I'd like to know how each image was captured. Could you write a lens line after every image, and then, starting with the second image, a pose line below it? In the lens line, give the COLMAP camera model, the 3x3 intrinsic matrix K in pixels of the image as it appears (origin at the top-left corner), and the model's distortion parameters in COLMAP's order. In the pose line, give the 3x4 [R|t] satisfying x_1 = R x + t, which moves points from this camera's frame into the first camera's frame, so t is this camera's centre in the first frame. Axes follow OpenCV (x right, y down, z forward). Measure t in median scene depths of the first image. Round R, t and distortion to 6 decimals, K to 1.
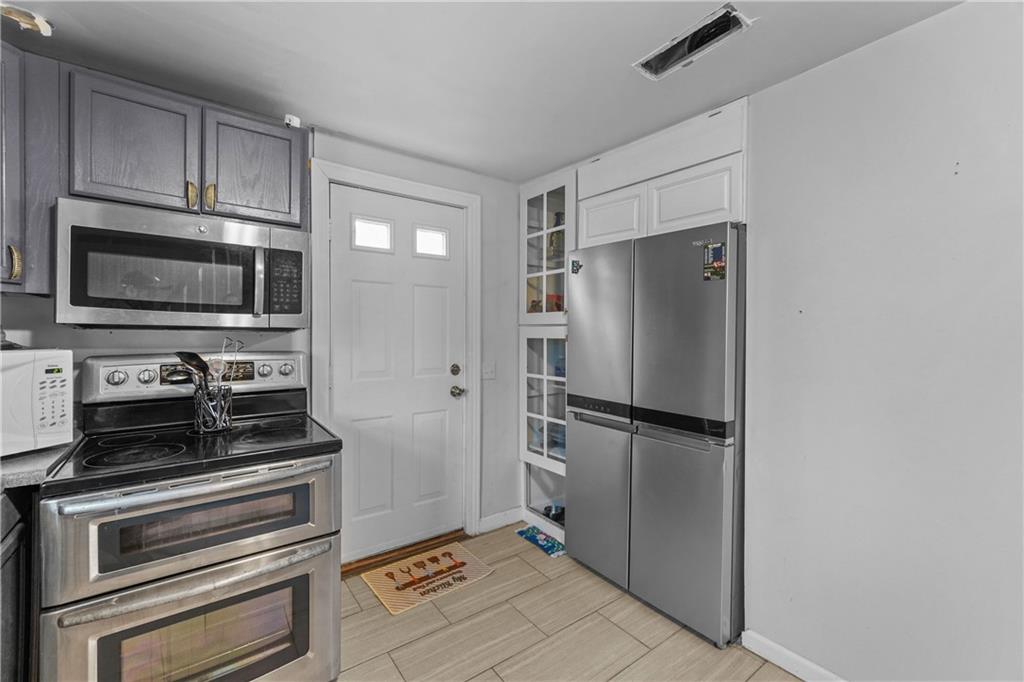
lens RADIAL K [[432.8, 0, 486.9], [0, 432.8, 336.3], [0, 0, 1]] dist [0.000031, 0.000033]
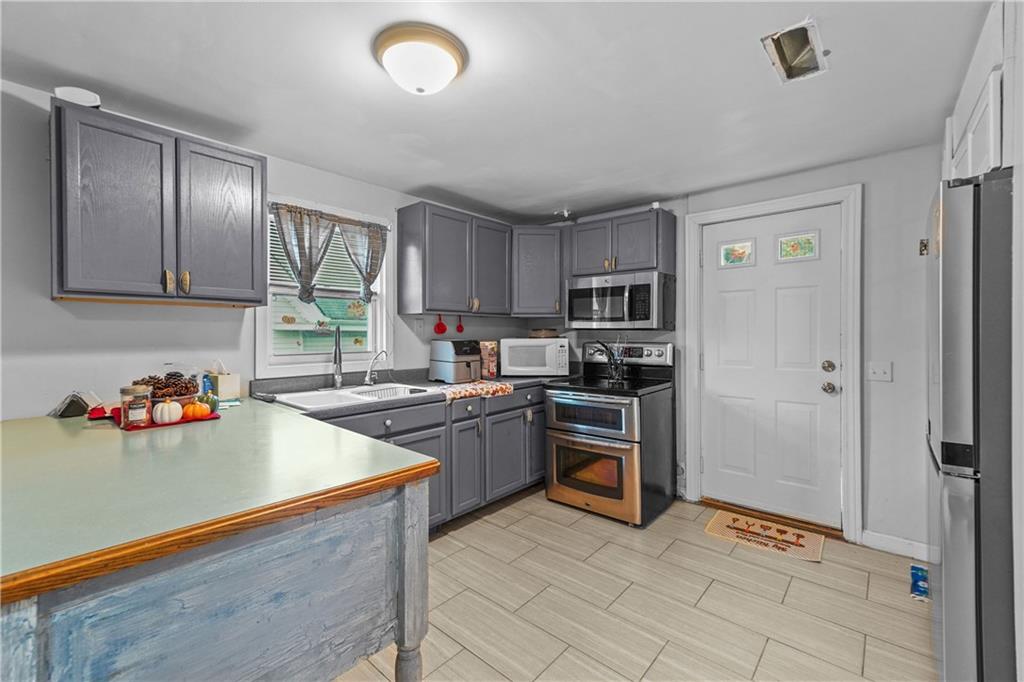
lens RADIAL K [[422.1, 0, 502.2], [0, 422.1, 334.4], [0, 0, 1]] dist [-0.000224, 0.000002]
pose [[0.219532, -0.001202, -0.975605, 0.857675], [-0.002512, 0.999995, -0.001798, 0.007793], [0.975602, 0.002846, 0.219528, 0.052396]]
